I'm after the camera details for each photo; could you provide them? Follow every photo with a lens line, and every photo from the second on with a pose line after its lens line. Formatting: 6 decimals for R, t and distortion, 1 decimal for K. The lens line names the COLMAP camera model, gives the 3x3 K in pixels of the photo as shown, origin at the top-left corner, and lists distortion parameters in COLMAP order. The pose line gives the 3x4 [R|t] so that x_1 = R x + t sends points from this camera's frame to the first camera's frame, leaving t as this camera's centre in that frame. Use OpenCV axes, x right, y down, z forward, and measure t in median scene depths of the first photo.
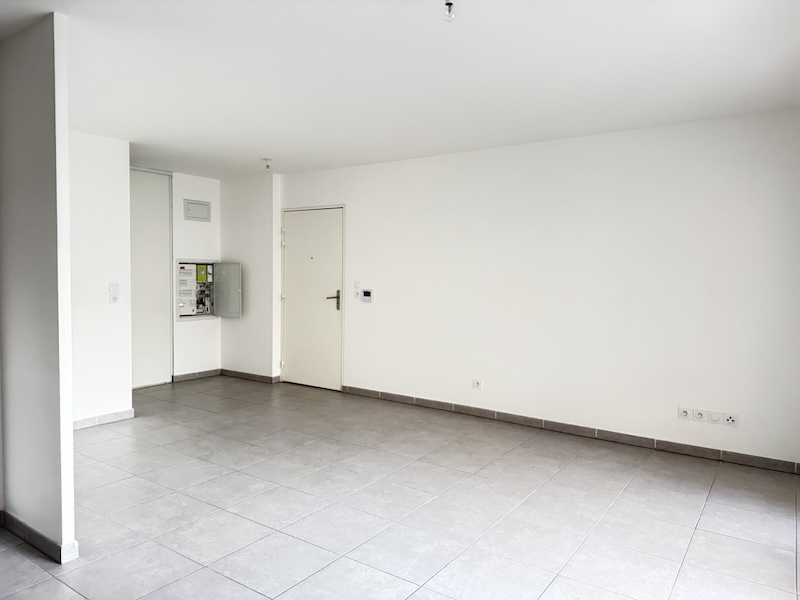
lens RADIAL K [[560.4, 0, 402.7], [0, 560.4, 301.4], [0, 0, 1]] dist [0.079327, -0.099679]
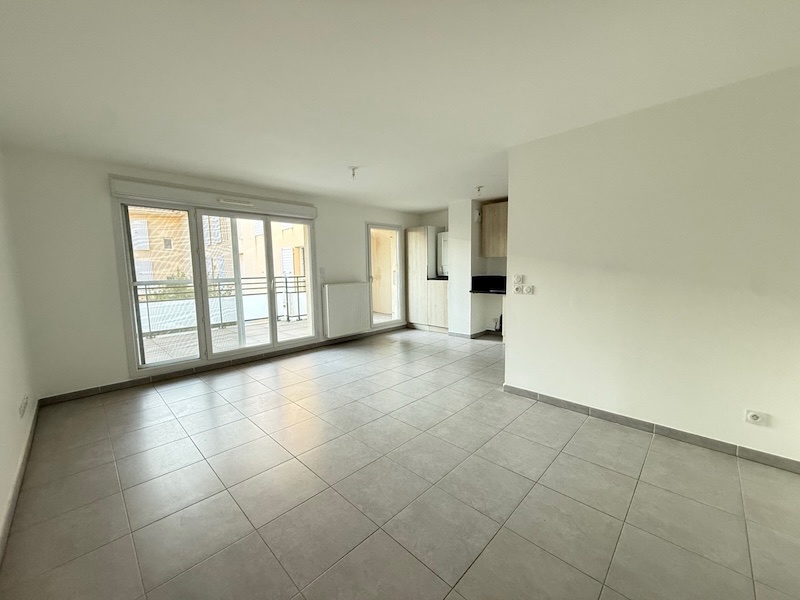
lens RADIAL K [[317.1, 0, 400.0], [0, 317.1, 300.0], [0, 0, 1]] dist [-0.000454, 0.000032]
pose [[-0.986710, -0.015105, 0.161788, -0.241095], [0.010837, 0.987336, 0.158272, -0.073163], [-0.162130, 0.157921, -0.974051, 1.478350]]
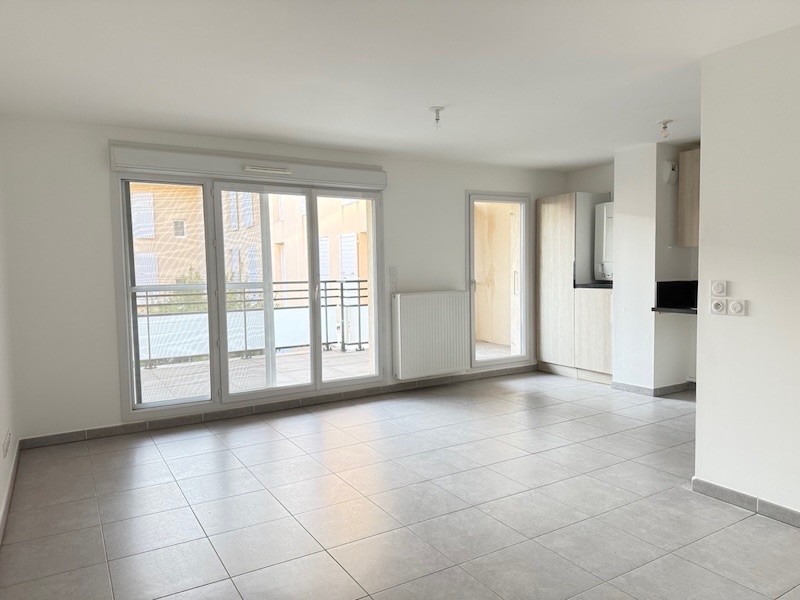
lens RADIAL K [[560.4, 0, 402.7], [0, 560.4, 301.4], [0, 0, 1]] dist [0.079327, -0.099679]
pose [[-0.914279, -0.023791, 0.404387, -0.320547], [0.026501, 0.992623, 0.118313, -0.082679], [-0.404218, 0.118888, -0.906903, 1.545776]]
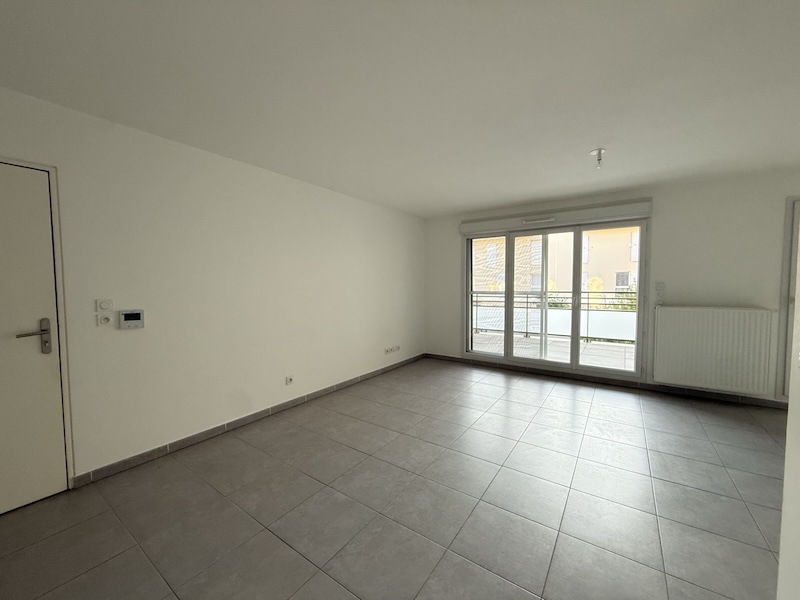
lens RADIAL K [[320.8, 0, 400.8], [0, 320.8, 299.4], [0, 0, 1]] dist [0.001680, 0.000181]
pose [[0.006027, -0.062705, 0.998014, -0.665680], [0.062869, 0.996081, 0.062204, -0.056547], [-0.998004, 0.062369, 0.009945, 0.990140]]
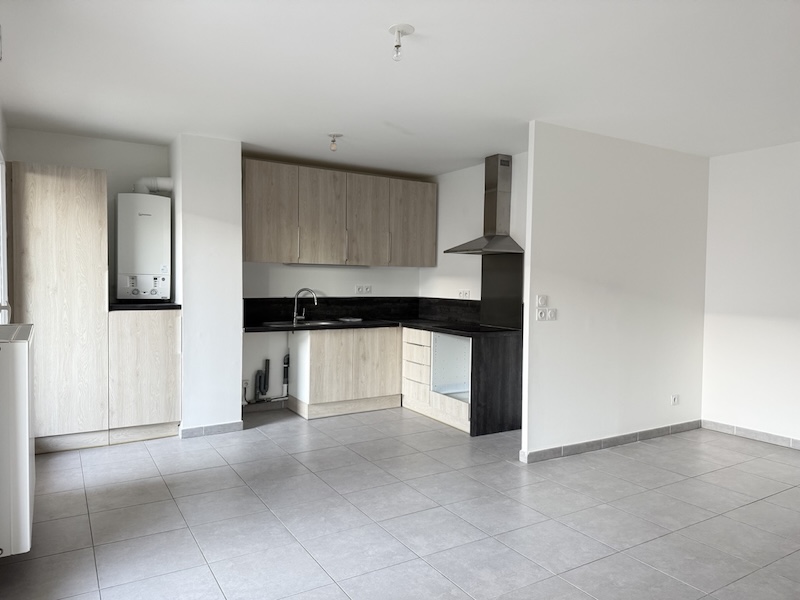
lens RADIAL K [[560.4, 0, 402.7], [0, 560.4, 301.4], [0, 0, 1]] dist [0.079327, -0.099679]
pose [[-0.397613, 0.015169, -0.917428, 0.643519], [-0.069935, 0.996454, 0.046785, -0.026436], [0.914884, 0.082763, -0.395142, 0.835297]]
